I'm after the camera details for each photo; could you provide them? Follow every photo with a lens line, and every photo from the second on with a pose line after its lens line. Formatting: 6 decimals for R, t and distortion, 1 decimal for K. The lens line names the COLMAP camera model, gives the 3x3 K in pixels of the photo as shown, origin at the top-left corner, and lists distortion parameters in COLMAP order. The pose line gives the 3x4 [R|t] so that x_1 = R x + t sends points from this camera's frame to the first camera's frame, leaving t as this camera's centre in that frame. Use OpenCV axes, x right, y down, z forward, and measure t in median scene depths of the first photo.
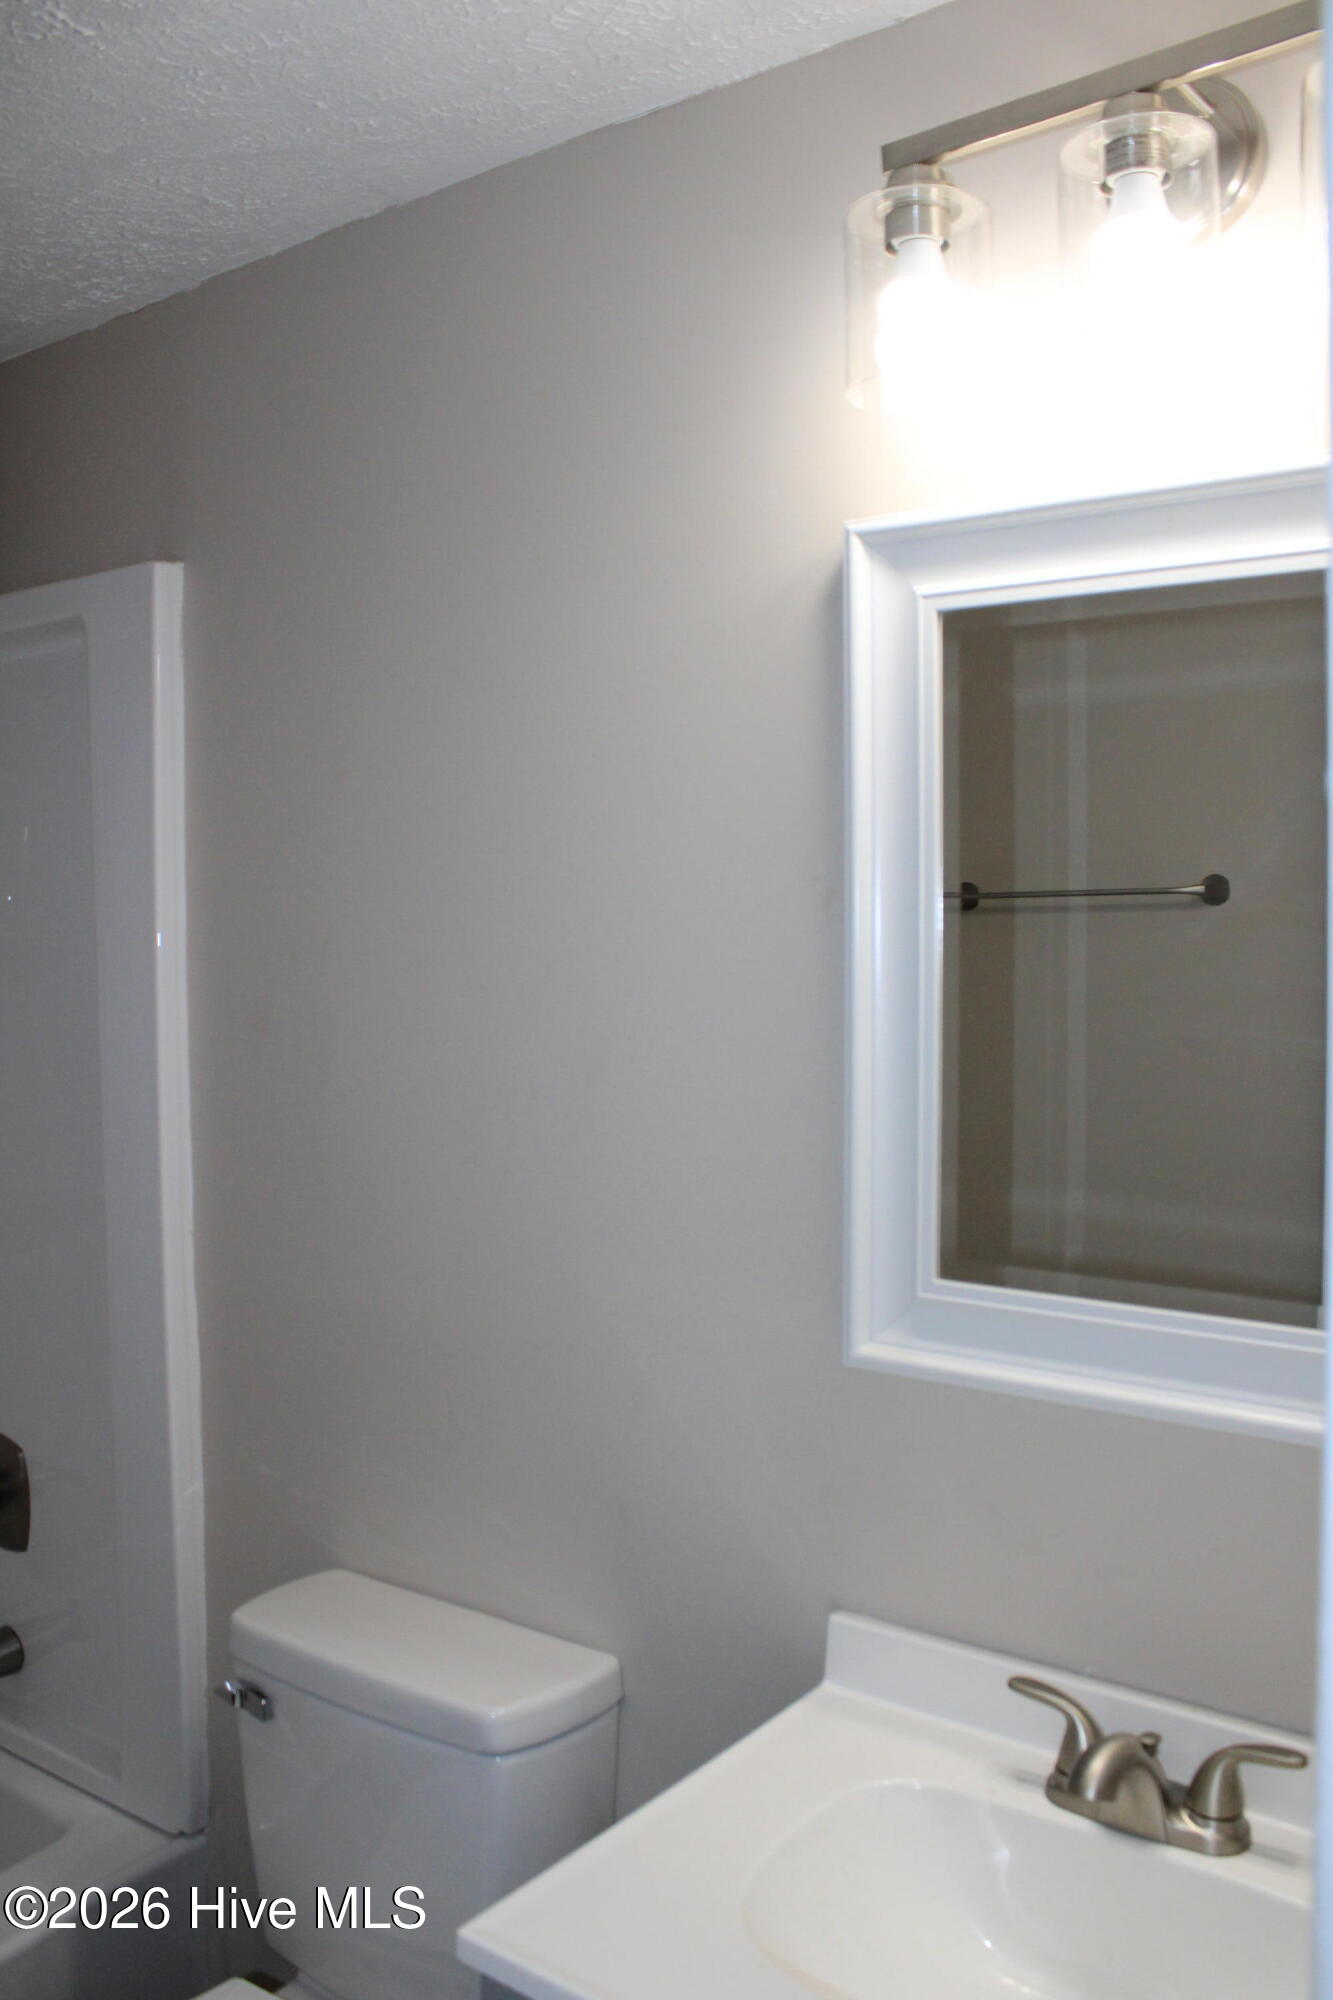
lens RADIAL K [[1697.4, 0, 666.5], [0, 1697.4, 1000.0], [0, 0, 1]] dist [-0.125522, 0.097351]
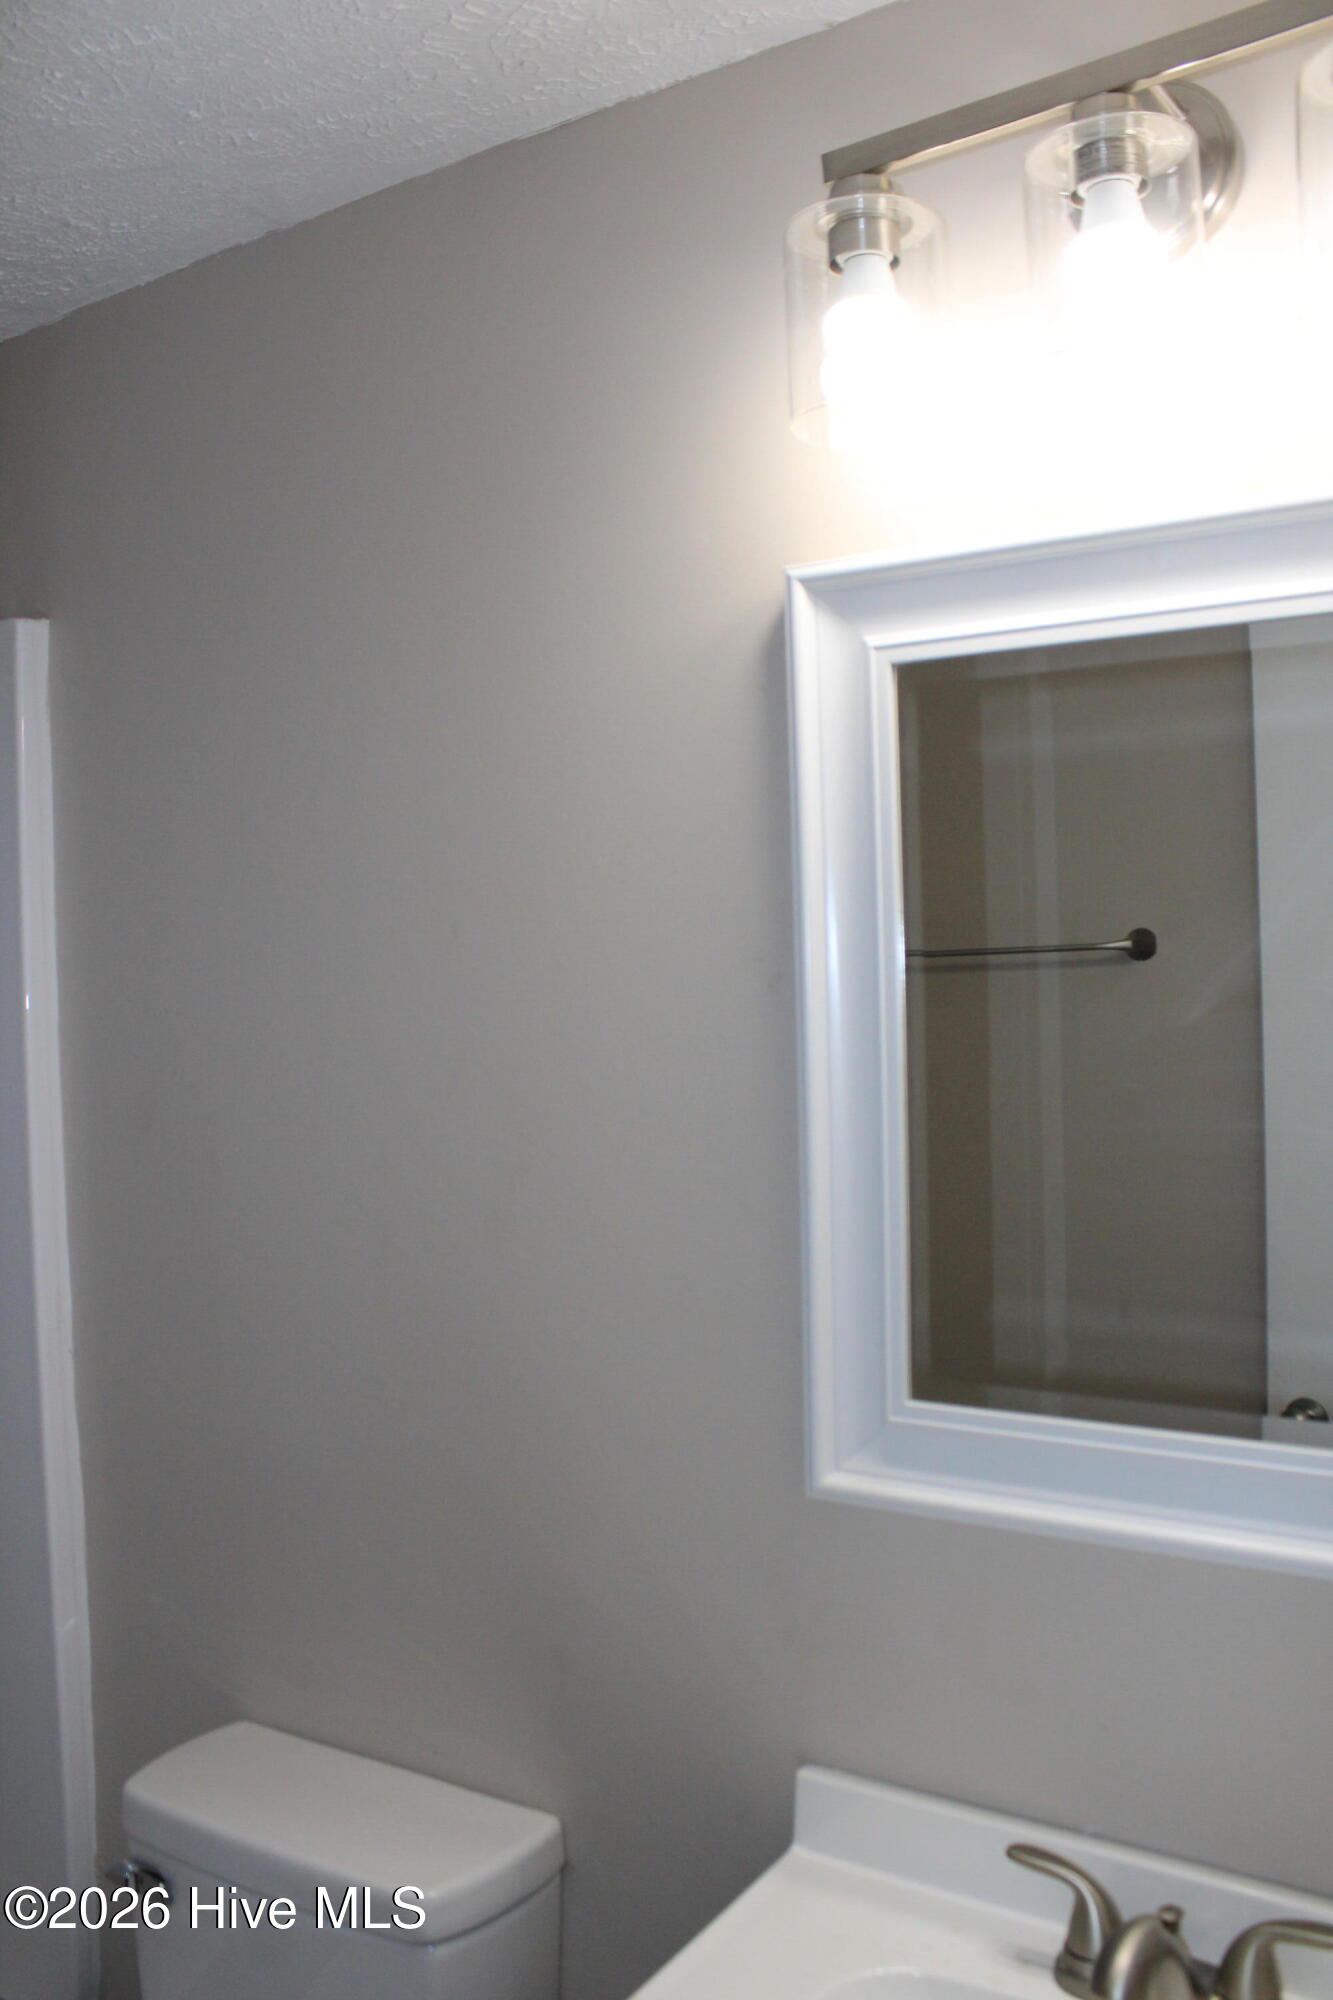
lens RADIAL K [[1697.4, 0, 666.5], [0, 1697.4, 1000.0], [0, 0, 1]] dist [-0.125522, 0.097351]
pose [[0.997465, -0.023633, 0.067115, -0.025051], [0.025626, 0.999251, -0.029002, -0.026351], [-0.066379, 0.030649, 0.997324, 0.105402]]
